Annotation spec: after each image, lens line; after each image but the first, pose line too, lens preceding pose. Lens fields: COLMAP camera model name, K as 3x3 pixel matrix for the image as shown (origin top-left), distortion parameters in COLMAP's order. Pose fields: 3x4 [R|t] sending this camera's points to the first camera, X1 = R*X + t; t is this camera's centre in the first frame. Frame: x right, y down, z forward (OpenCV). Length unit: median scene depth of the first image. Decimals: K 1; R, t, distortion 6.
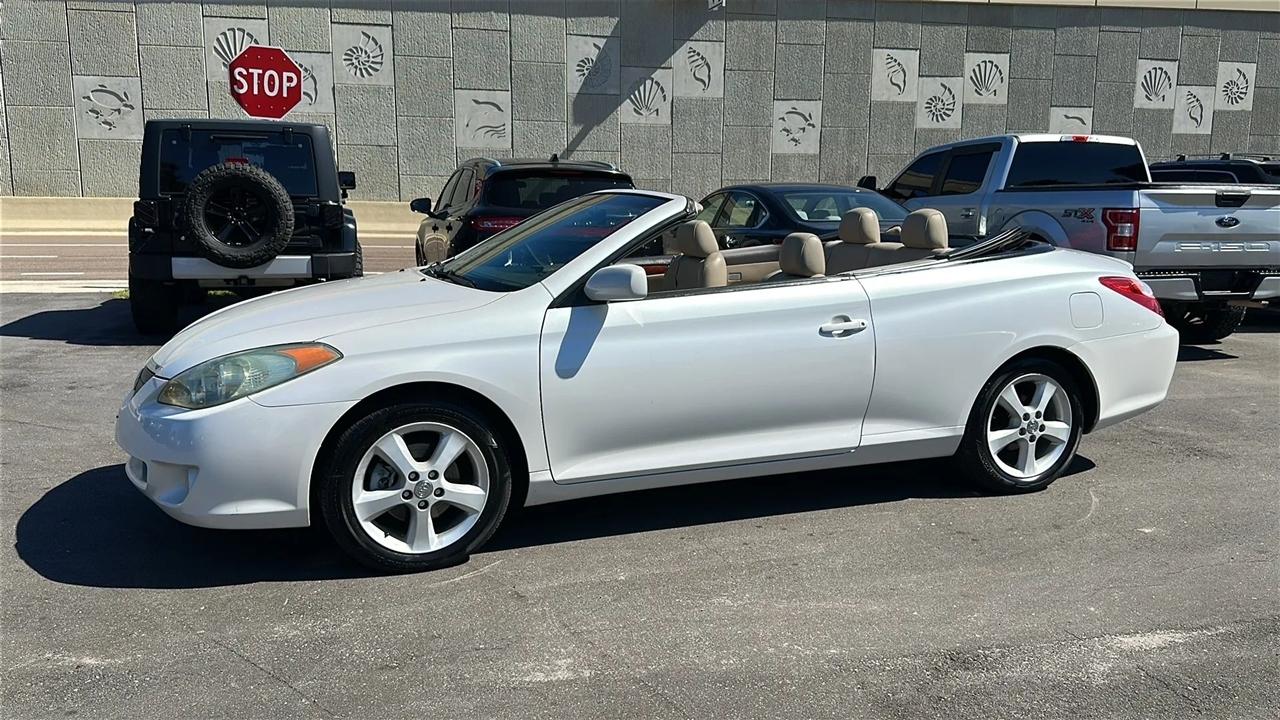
lens RADIAL K [[1021.8, 0, 635.8], [0, 1021.8, 356.4], [0, 0, 1]] dist [0.164606, -0.315924]
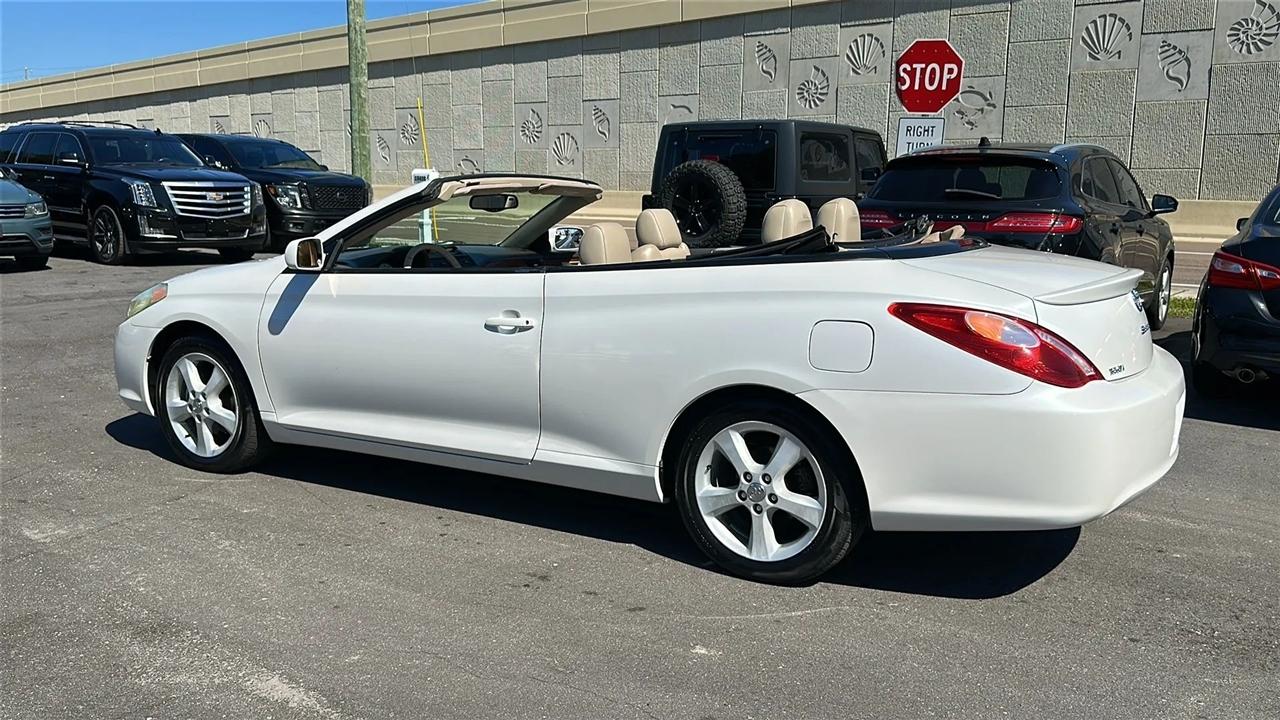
lens RADIAL K [[1083.2, 0, 637.1], [0, 1083.2, 365.0], [0, 0, 1]] dist [0.141400, -0.249302]
pose [[0.611329, 0.128388, -0.780893, 0.493958], [-0.130009, 0.989639, 0.060930, -0.031342], [0.780625, 0.064275, 0.621686, 0.238857]]
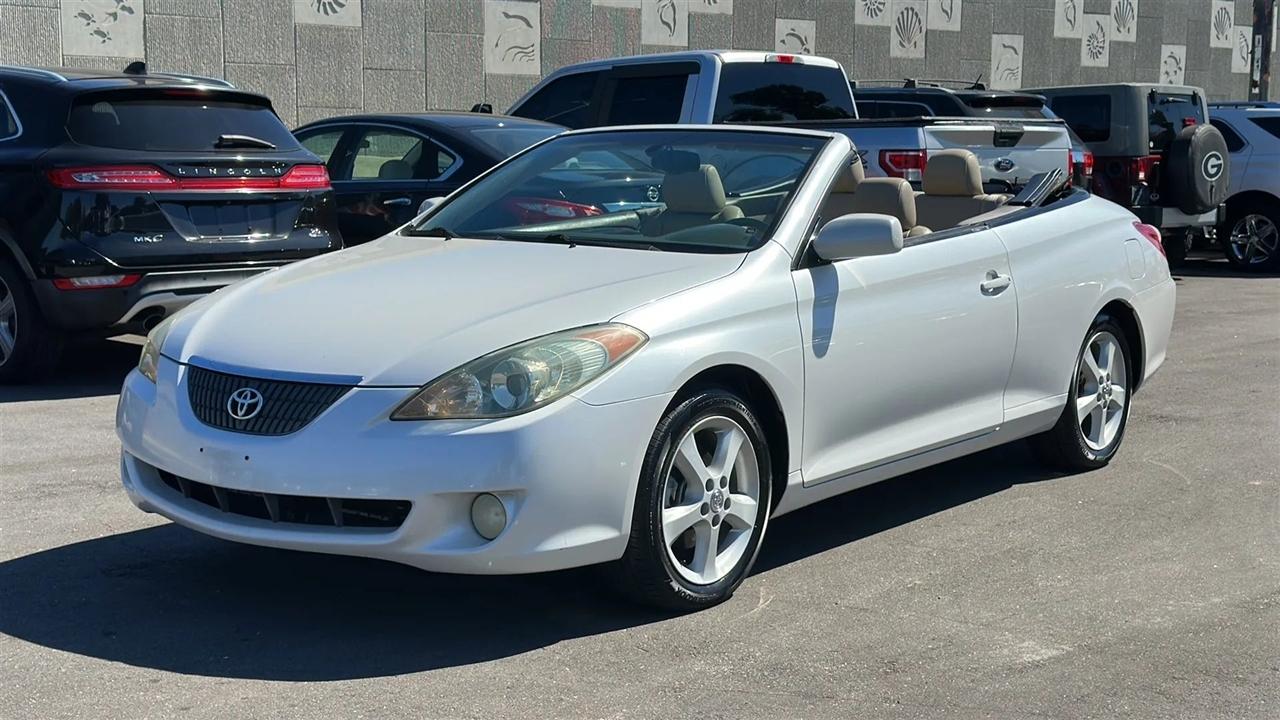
lens RADIAL K [[1799.0, 0, 640.6], [0, 1799.0, 359.9], [0, 0, 1]] dist [0.142213, -0.096248]
pose [[0.858947, -0.065845, 0.507813, -0.399241], [0.080525, 0.996728, -0.006965, 0.010473], [-0.505693, 0.046874, 0.861439, -0.073527]]
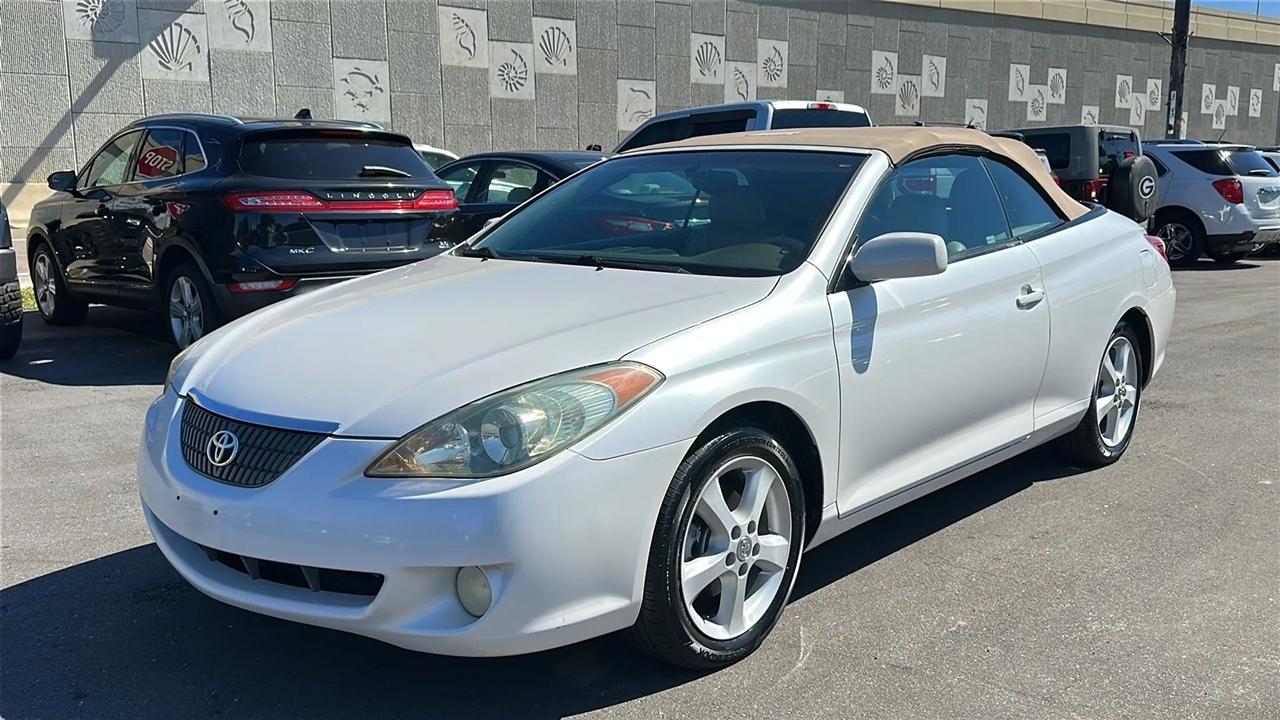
lens RADIAL K [[1129.8, 0, 640.3], [0, 1129.8, 363.3], [0, 0, 1]] dist [0.203218, -0.470190]
pose [[0.895498, -0.083301, 0.437201, -0.256672], [0.078921, 0.996482, 0.028211, -0.013128], [-0.438012, 0.009241, 0.898921, 0.126202]]
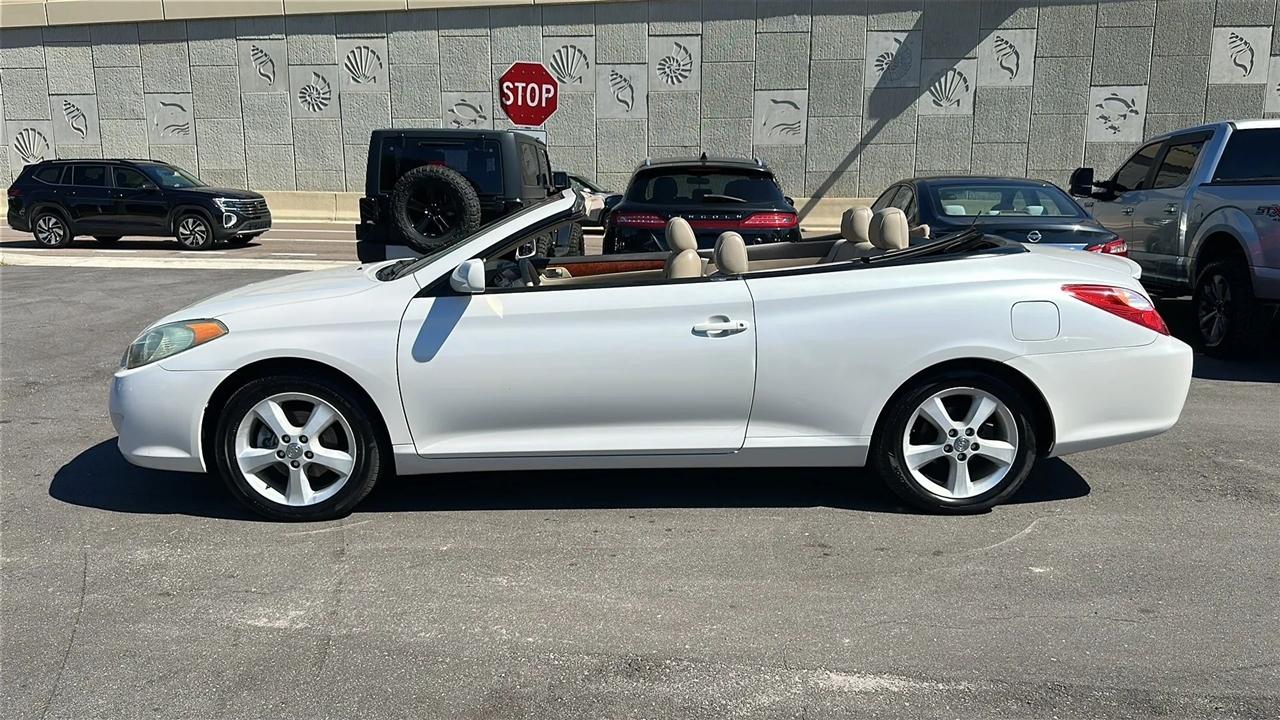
lens RADIAL K [[961.3, 0, 635.6], [0, 961.3, 355.2], [0, 0, 1]] dist [0.114734, -0.198366]
pose [[0.937570, 0.055676, -0.343313, 0.215514], [-0.050355, 0.998433, 0.024403, -0.009687], [0.344133, -0.005592, 0.938904, 0.046907]]
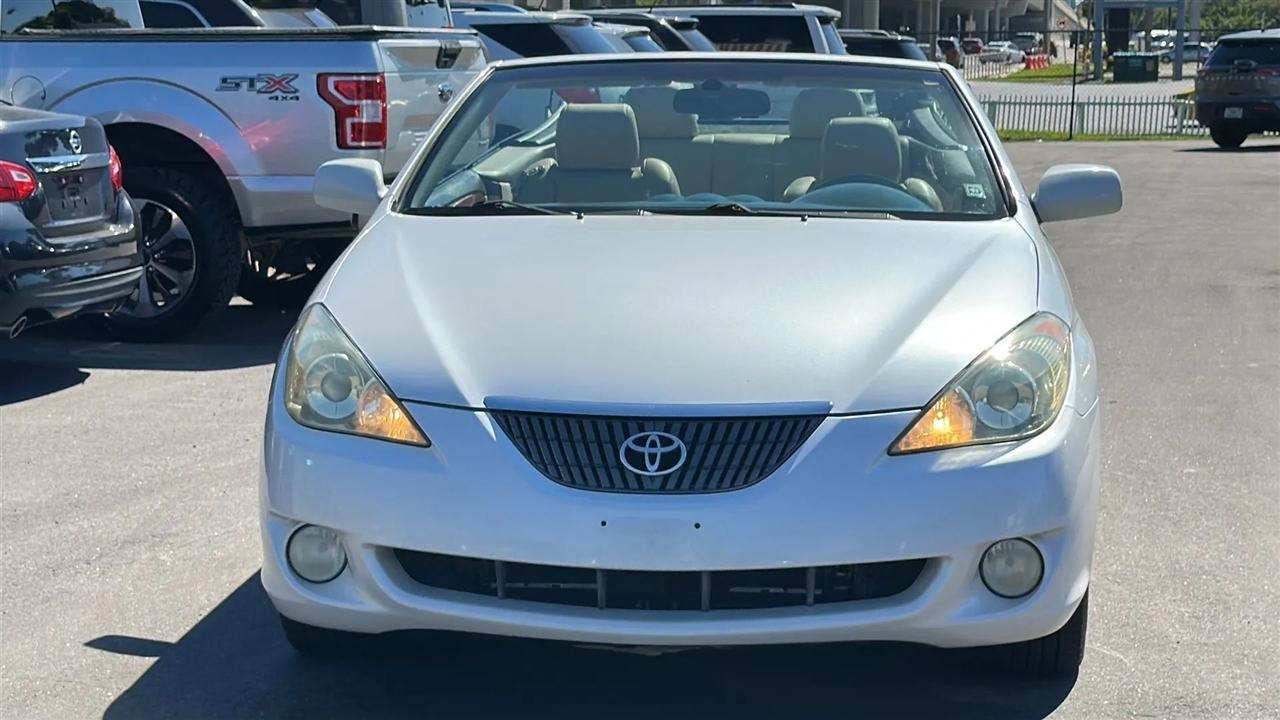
lens RADIAL K [[2691.4, 0, 638.9], [0, 2691.4, 360.2], [0, 0, 1]] dist [0.317257, -0.029671]
pose [[0.454091, -0.112638, 0.883806, -0.748946], [0.142224, 0.988420, 0.052897, -0.042222], [-0.879530, 0.101678, 0.464853, 0.188976]]
